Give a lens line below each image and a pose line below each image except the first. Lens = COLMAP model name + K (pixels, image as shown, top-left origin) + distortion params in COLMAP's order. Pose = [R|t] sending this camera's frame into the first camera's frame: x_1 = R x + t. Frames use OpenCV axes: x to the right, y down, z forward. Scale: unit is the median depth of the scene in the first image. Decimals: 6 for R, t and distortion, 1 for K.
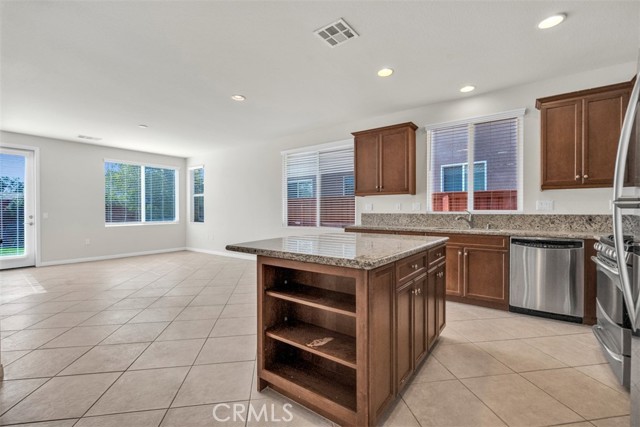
lens RADIAL K [[285.2, 0, 320.6], [0, 285.2, 211.7], [0, 0, 1]] dist [-0.002016, -0.001549]
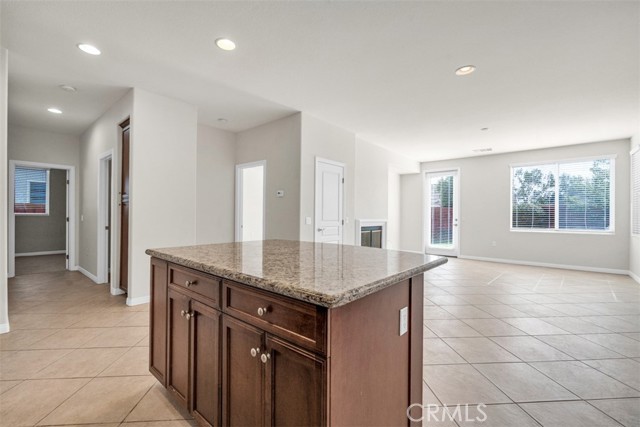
lens RADIAL K [[285.2, 0, 322.0], [0, 285.2, 212.7], [0, 0, 1]] dist [-0.002016, -0.001549]
pose [[-0.093787, -0.007453, -0.995564, 0.318466], [-0.008365, 0.999943, -0.006698, -0.001105], [0.995557, 0.007699, -0.093844, 0.415733]]
